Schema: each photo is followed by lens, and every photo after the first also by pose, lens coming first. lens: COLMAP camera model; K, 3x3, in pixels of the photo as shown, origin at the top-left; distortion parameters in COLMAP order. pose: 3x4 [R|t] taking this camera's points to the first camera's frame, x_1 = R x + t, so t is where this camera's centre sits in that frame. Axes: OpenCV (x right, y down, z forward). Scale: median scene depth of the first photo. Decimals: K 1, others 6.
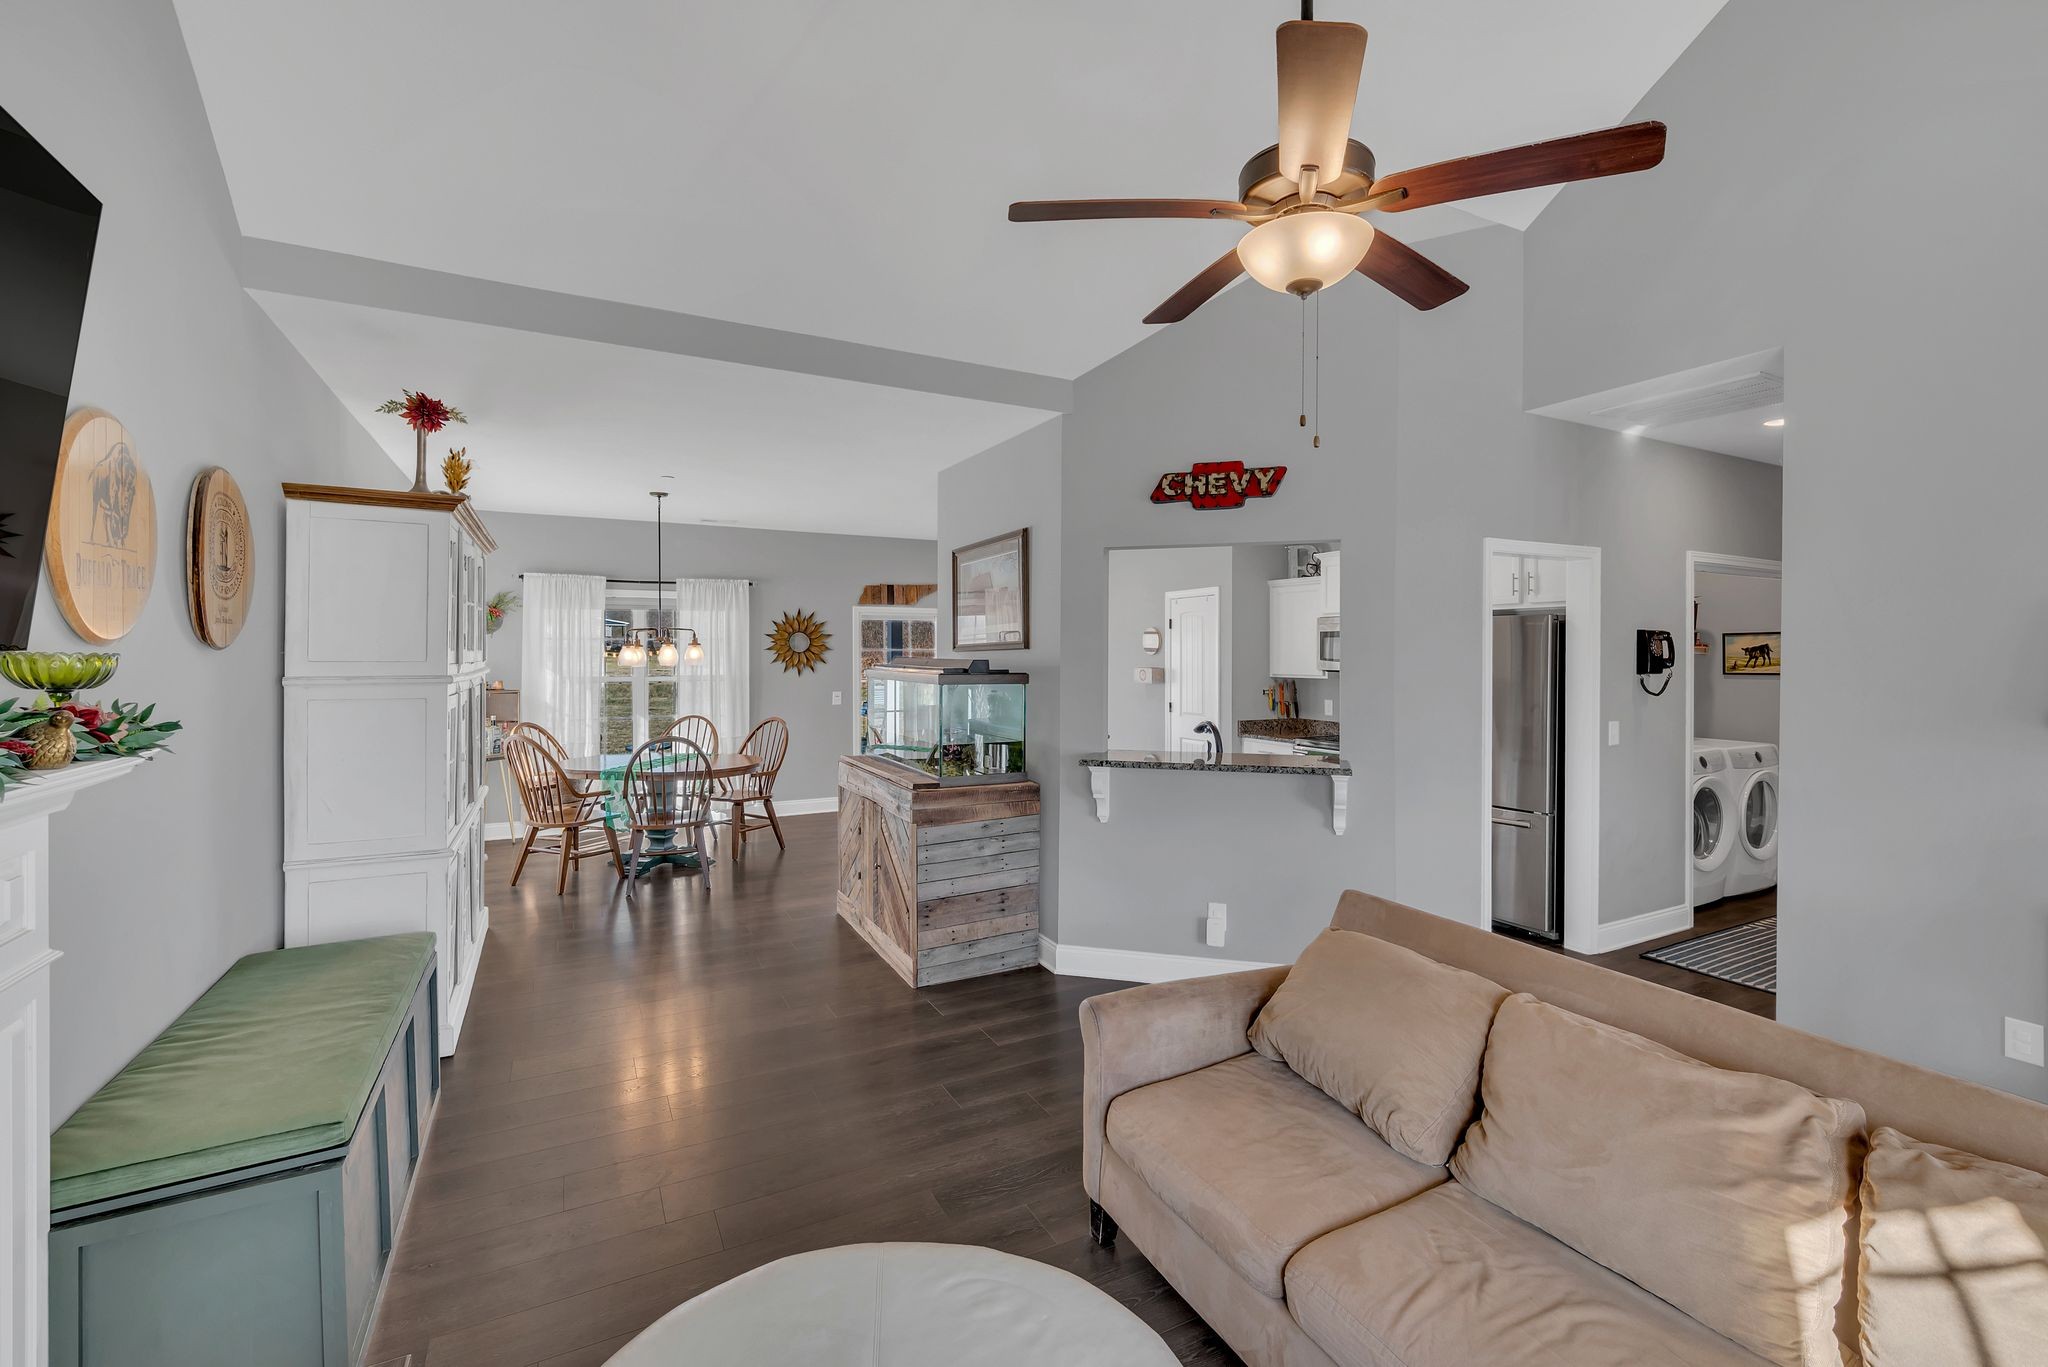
lens RADIAL K [[840.0, 0, 1037.8], [0, 840.0, 676.4], [0, 0, 1]] dist [-0.003627, -0.000213]
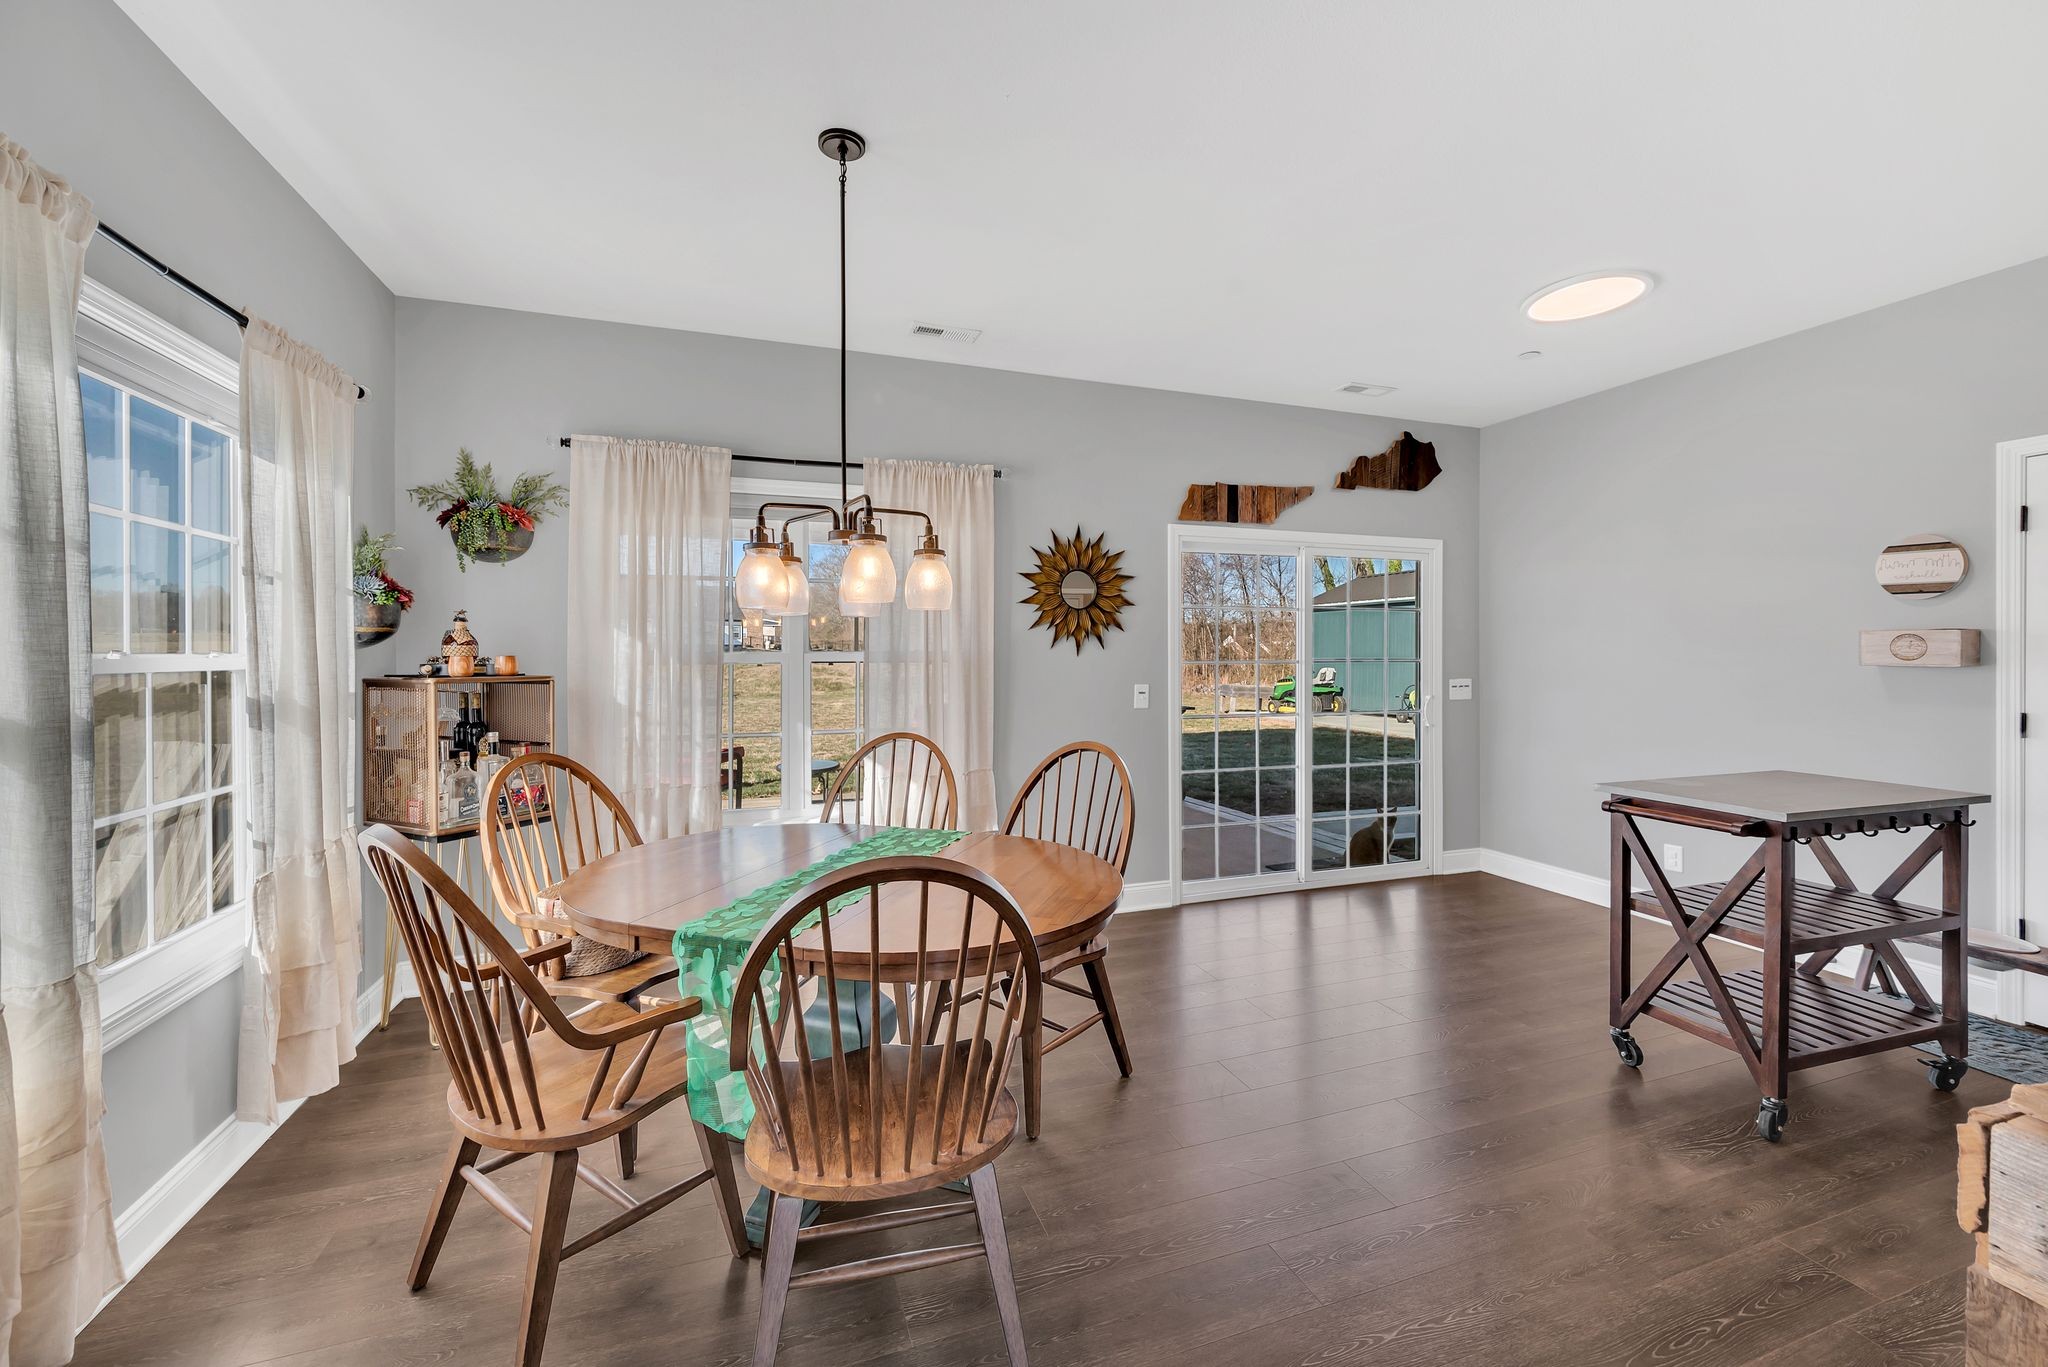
lens RADIAL K [[840.0, 0, 1018.5], [0, 840.0, 674.2], [0, 0, 1]] dist [-0.003627, -0.000213]
pose [[0.982332, 0.003421, -0.187117, -0.219176], [-0.002502, 0.999984, 0.005148, 0.009714], [0.187132, -0.004589, 0.982324, 0.468350]]
